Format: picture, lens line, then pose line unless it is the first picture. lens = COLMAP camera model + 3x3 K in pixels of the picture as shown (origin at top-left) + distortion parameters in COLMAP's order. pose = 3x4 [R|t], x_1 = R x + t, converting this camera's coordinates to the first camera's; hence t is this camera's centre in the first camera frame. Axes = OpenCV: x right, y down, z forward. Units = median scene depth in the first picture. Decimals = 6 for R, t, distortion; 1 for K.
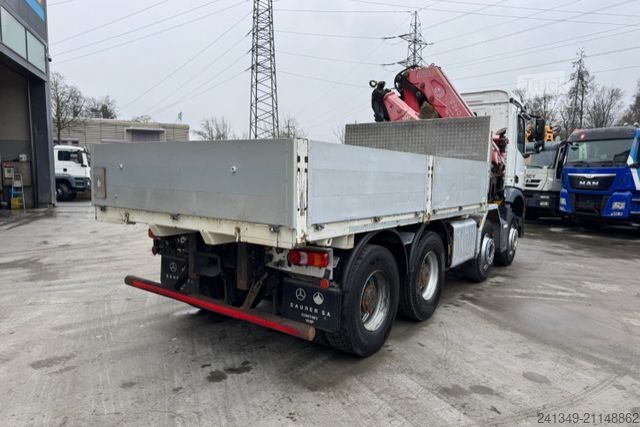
lens RADIAL K [[441.5, 0, 320.0], [0, 441.5, 213.5], [0, 0, 1]] dist [0.044156, -0.057211]
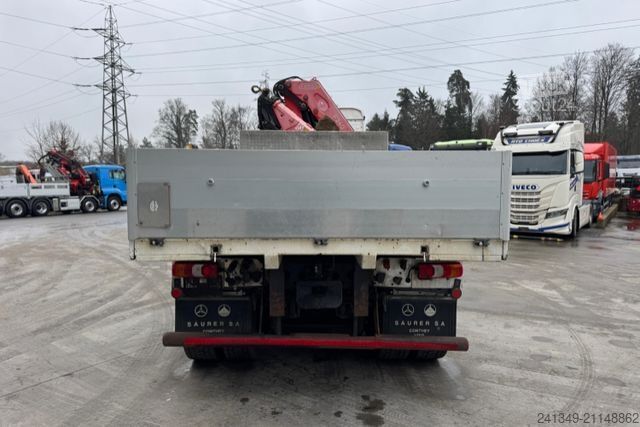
lens RADIAL K [[441.5, 0, 320.0], [0, 441.5, 213.5], [0, 0, 1]] dist [0.044156, -0.057211]
pose [[0.798124, -0.056526, 0.599835, -0.391784], [0.064637, 0.997877, 0.008032, -0.024904], [-0.599016, 0.032361, 0.800083, 0.167354]]
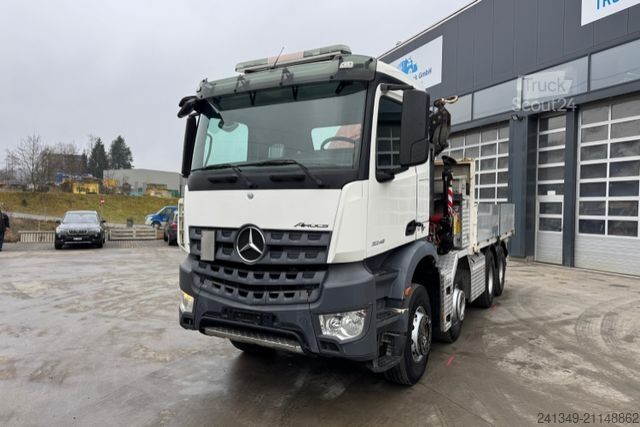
lens RADIAL K [[450.3, 0, 331.6], [0, 450.3, 221.7], [0, 0, 1]] dist [0.022641, -0.001647]
pose [[-0.992974, -0.016565, -0.117168, 0.422273], [-0.031088, 0.991890, 0.123235, -0.184096], [0.114177, 0.126012, -0.985436, 1.869212]]
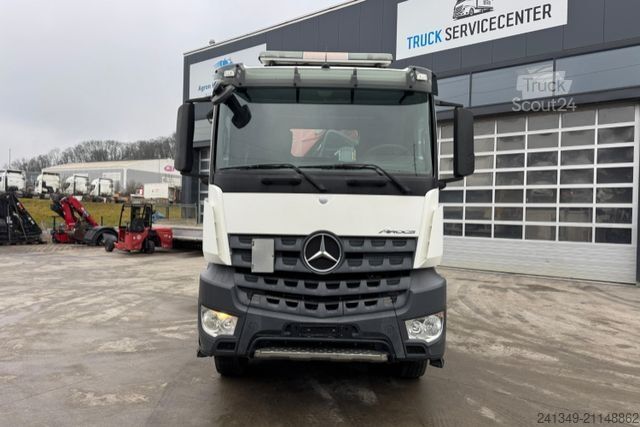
lens RADIAL K [[441.5, 0, 320.0], [0, 441.5, 213.5], [0, 0, 1]] dist [0.044156, -0.057211]
pose [[-0.811101, -0.026376, -0.584310, 0.744373], [-0.086176, 0.993470, 0.074777, -0.167530], [0.578522, 0.111005, -0.808078, 1.721981]]
